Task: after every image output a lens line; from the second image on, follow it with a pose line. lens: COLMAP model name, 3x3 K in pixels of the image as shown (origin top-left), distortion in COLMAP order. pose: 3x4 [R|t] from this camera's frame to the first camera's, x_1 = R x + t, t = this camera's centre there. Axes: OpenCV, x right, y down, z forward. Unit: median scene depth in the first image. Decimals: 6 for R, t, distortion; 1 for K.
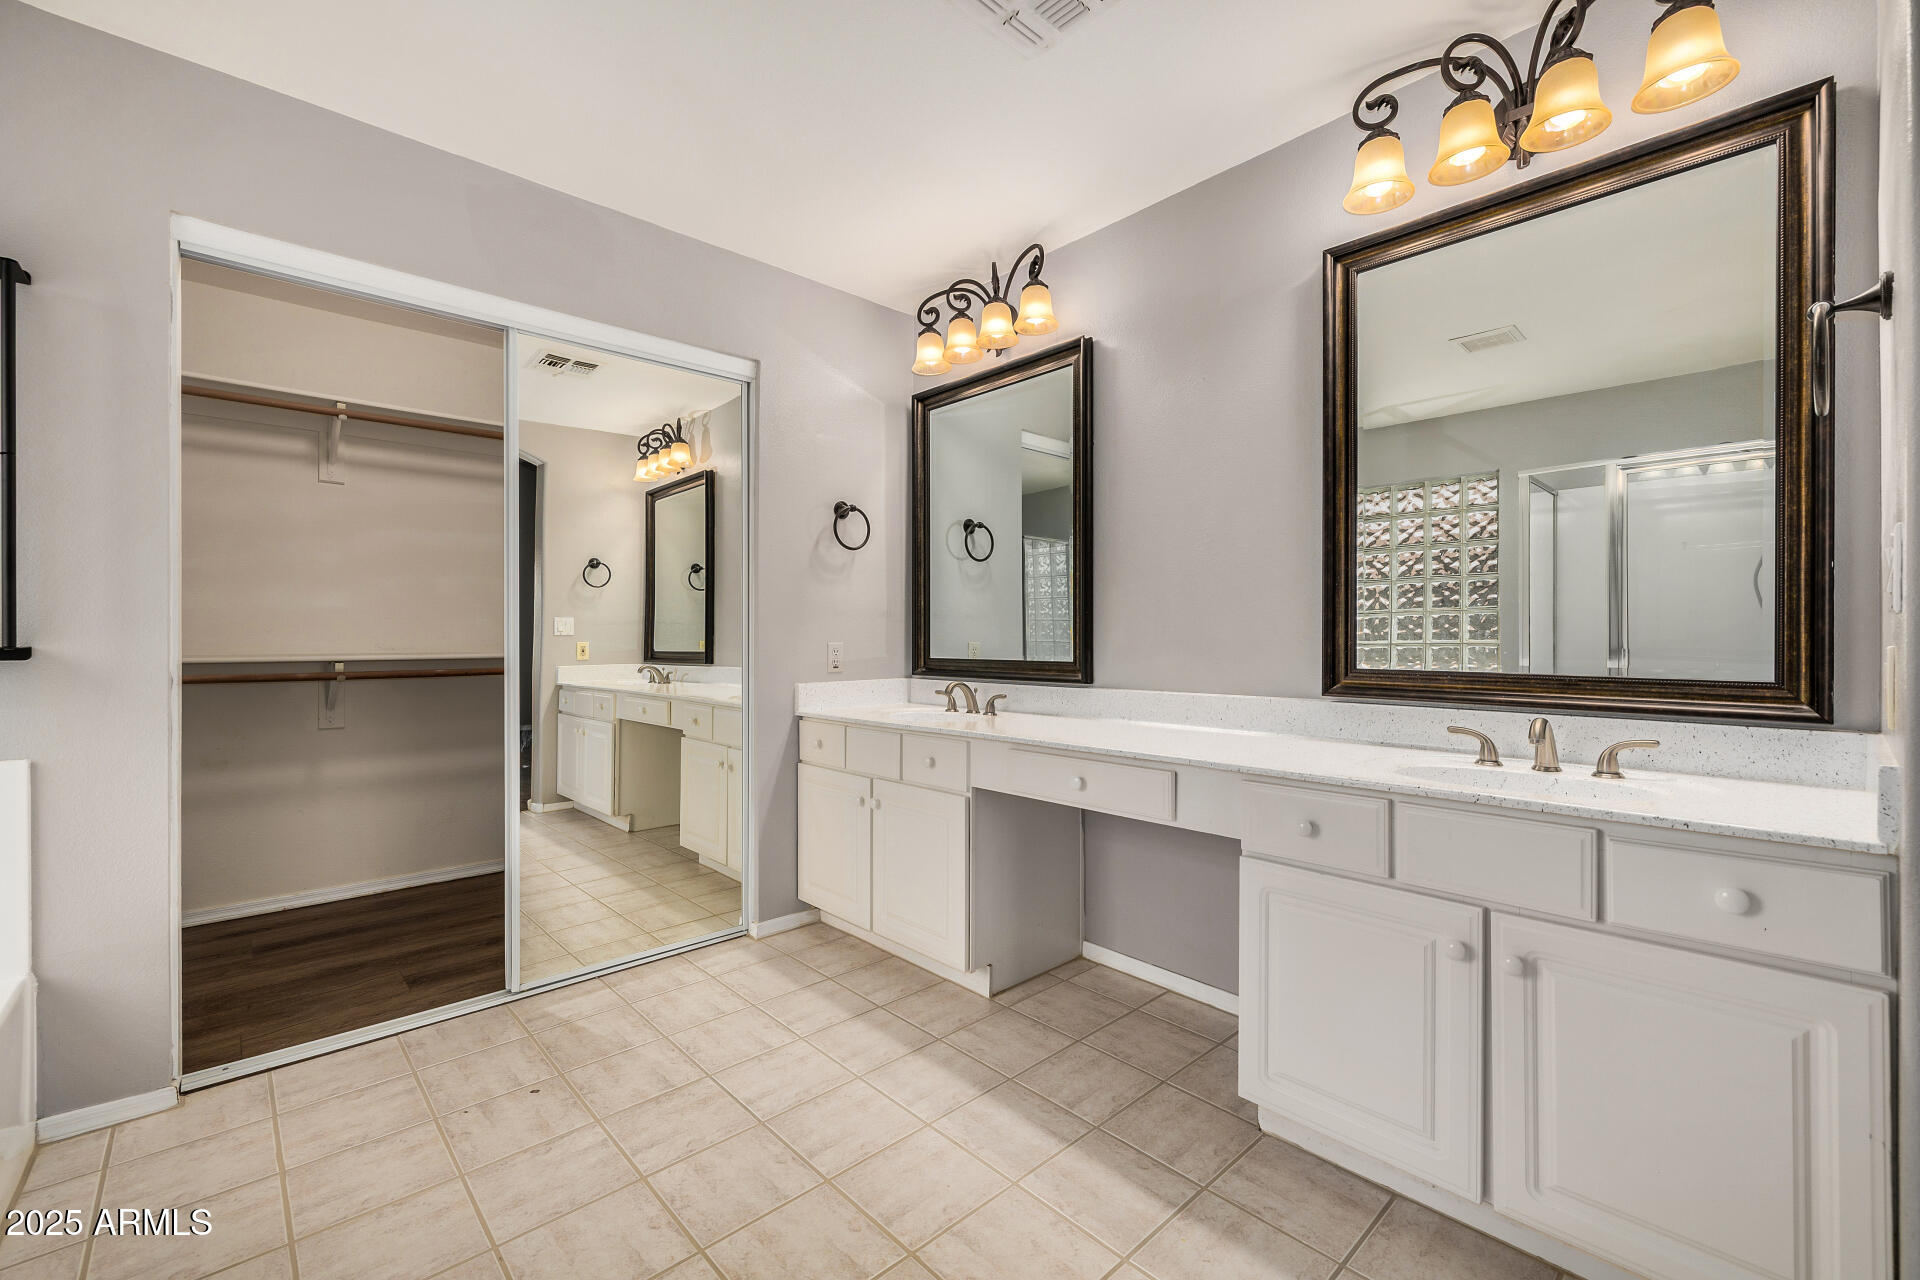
lens RADIAL K [[815.8, 0, 986.1], [0, 815.8, 628.0], [0, 0, 1]] dist [0.000234, 0.000593]
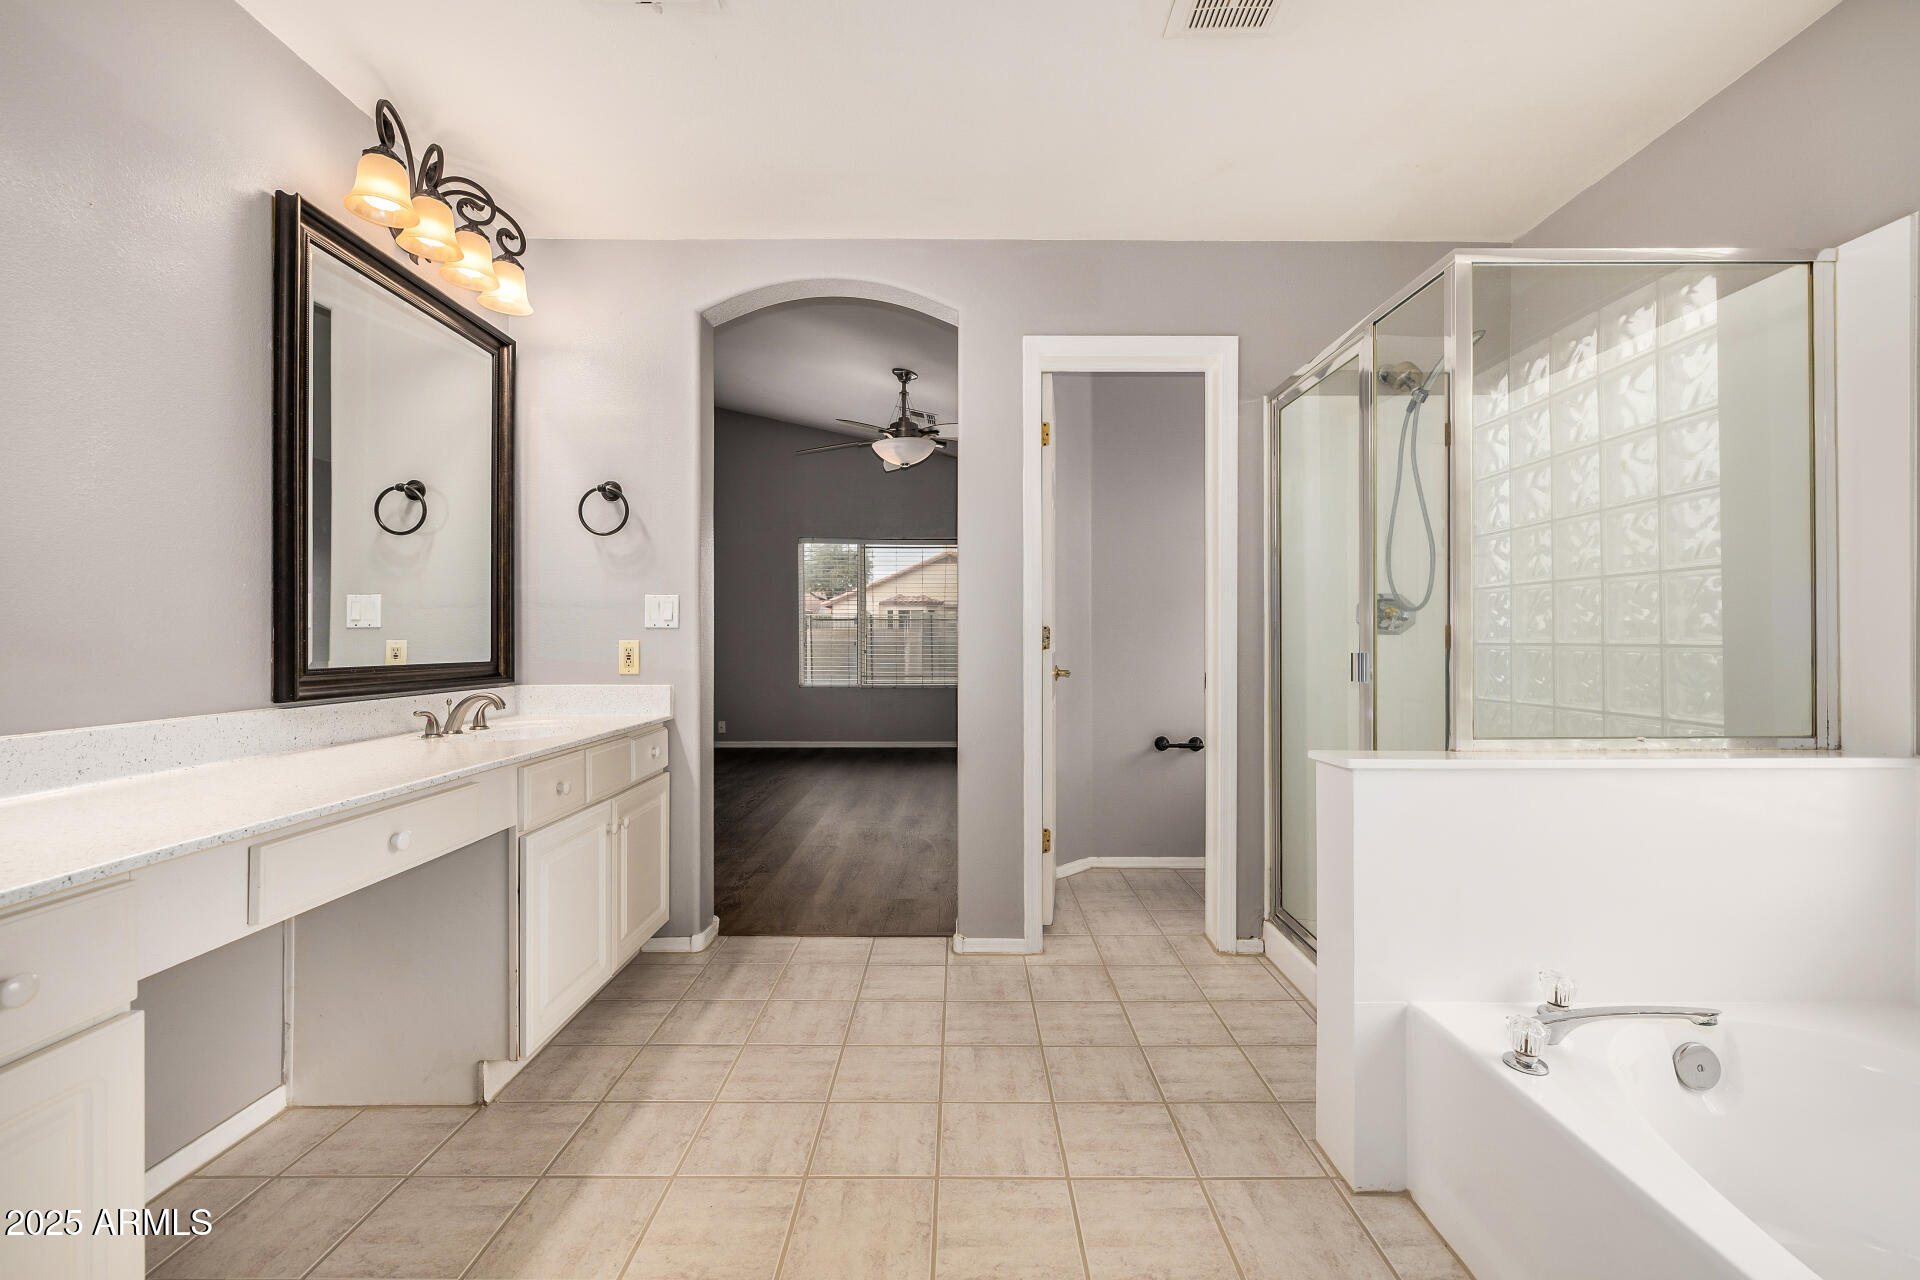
lens RADIAL K [[815.8, 0, 961.8], [0, 815.8, 636.7], [0, 0, 1]] dist [0.000234, 0.000593]
pose [[-0.724978, 0.014103, 0.688627, -0.835434], [0.006574, 0.999887, -0.013556, 0.036509], [-0.688740, -0.005300, -0.724989, 1.356591]]
